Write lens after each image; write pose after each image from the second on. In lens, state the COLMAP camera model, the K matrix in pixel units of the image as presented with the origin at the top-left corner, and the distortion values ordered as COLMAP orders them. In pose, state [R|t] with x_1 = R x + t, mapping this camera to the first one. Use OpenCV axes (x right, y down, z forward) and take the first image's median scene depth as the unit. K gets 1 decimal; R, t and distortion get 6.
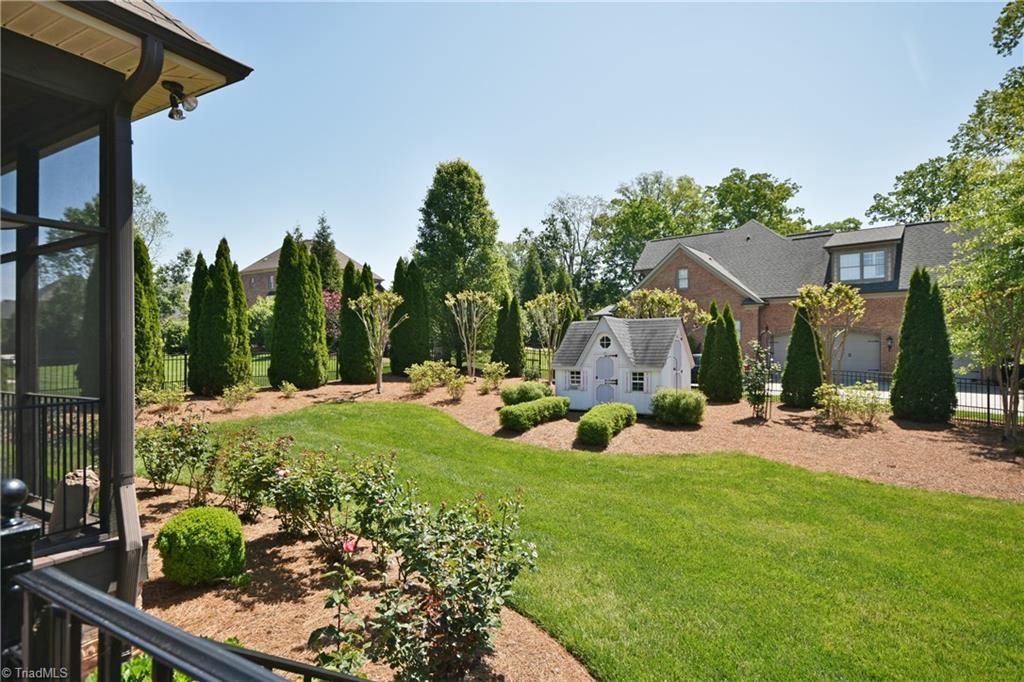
lens RADIAL K [[549.9, 0, 508.5], [0, 549.9, 343.9], [0, 0, 1]] dist [0.000976, 0.000164]
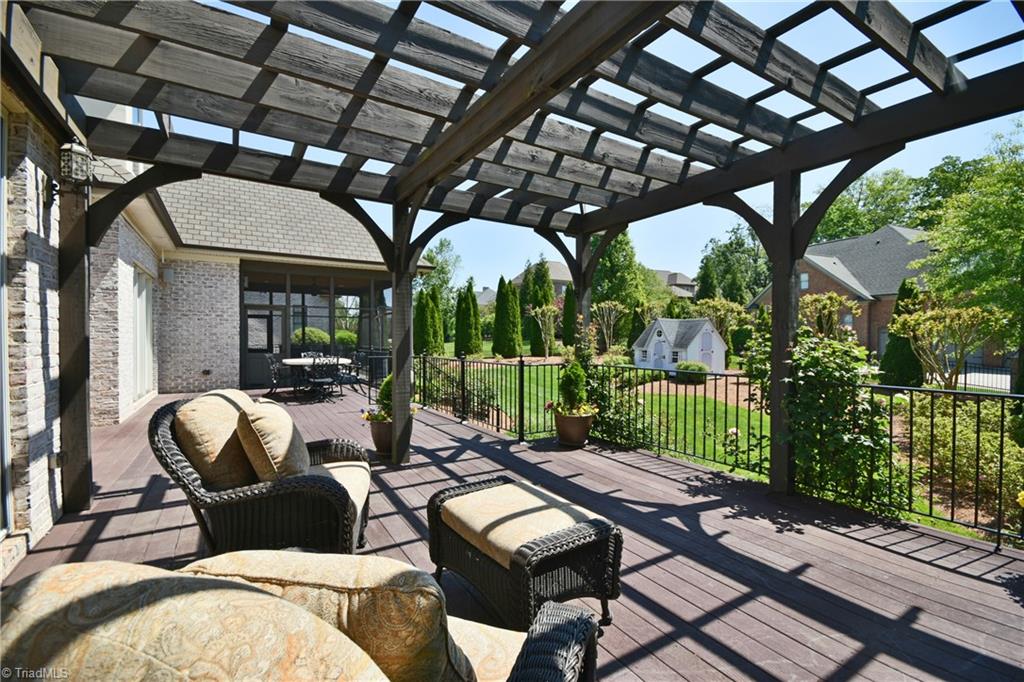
lens RADIAL K [[452.6, 0, 512.7], [0, 452.6, 342.7], [0, 0, 1]] dist [-0.004771, 0.000077]
pose [[0.890998, 0.009231, -0.453913, 0.353438], [0.001467, 0.999730, 0.023210, -0.007185], [0.454004, -0.021346, 0.890744, -0.387706]]
